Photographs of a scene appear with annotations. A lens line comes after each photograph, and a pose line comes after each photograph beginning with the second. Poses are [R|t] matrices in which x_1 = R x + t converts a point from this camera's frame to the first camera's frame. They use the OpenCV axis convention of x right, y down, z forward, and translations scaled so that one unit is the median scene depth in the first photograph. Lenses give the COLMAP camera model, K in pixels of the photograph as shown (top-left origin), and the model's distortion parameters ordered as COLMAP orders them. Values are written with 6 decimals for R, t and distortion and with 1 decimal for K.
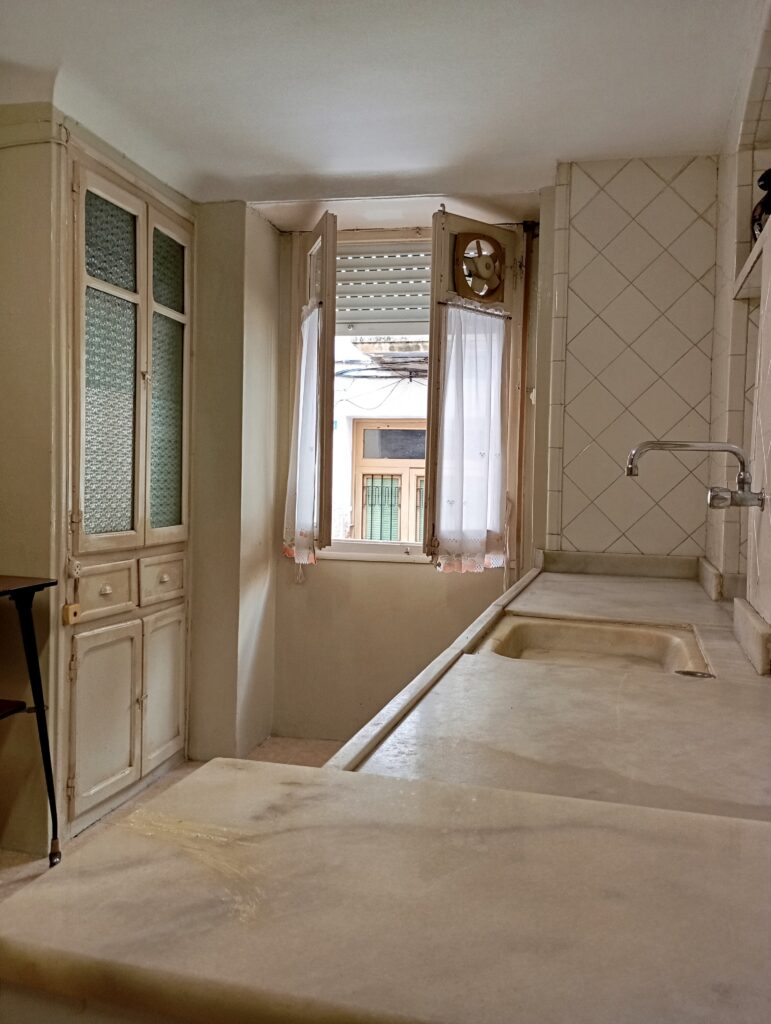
lens RADIAL K [[854.4, 0, 386.0], [0, 854.4, 504.1], [0, 0, 1]] dist [0.047676, -0.071886]
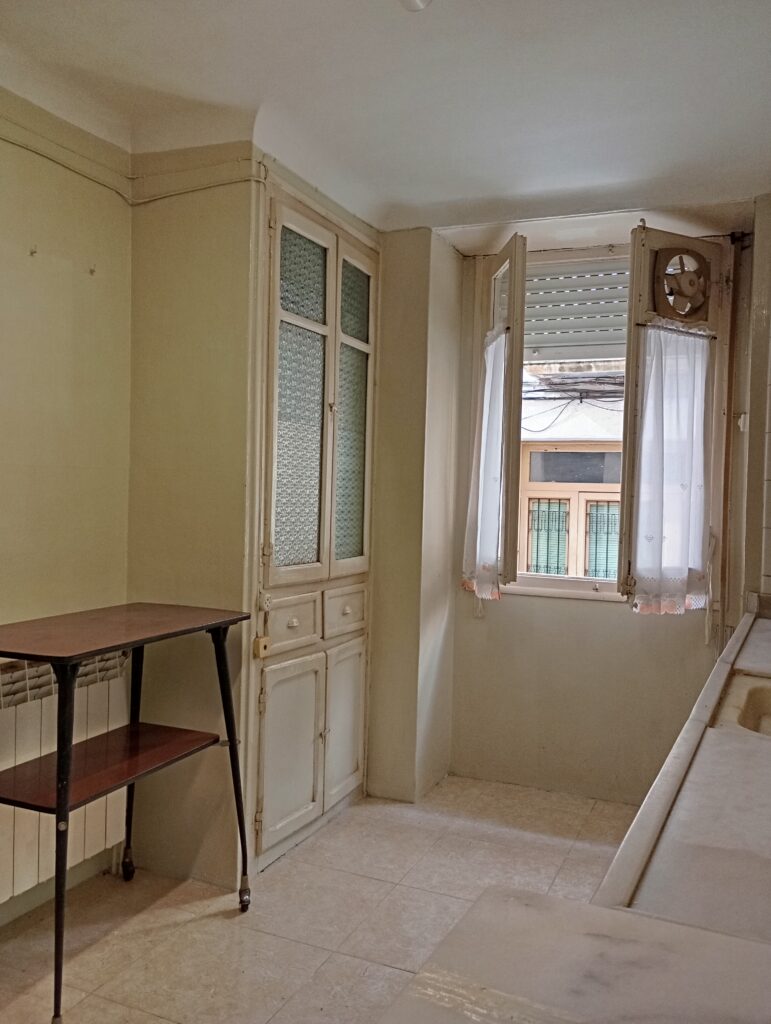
lens RADIAL K [[854.4, 0, 381.3], [0, 854.4, 506.1], [0, 0, 1]] dist [0.047676, -0.071886]
pose [[0.983104, 0.008476, -0.182849, -0.040524], [-0.012101, 0.999752, -0.018720, -0.016196], [0.182645, 0.020616, 0.982963, 0.034445]]
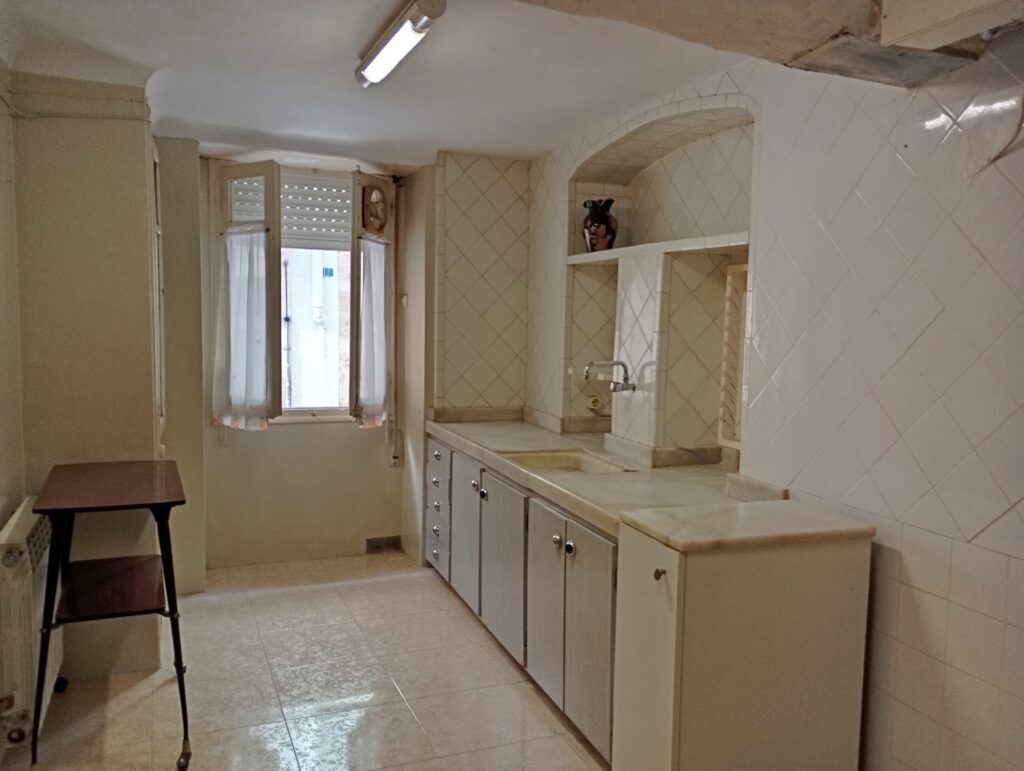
lens RADIAL K [[854.4, 0, 511.8], [0, 854.4, 384.5], [0, 0, 1]] dist [0.047676, -0.071886]
pose [[0.811163, -0.051387, 0.582558, -0.573404], [0.014171, 0.997567, 0.068263, -0.088288], [-0.584648, -0.047117, 0.809917, -0.296697]]
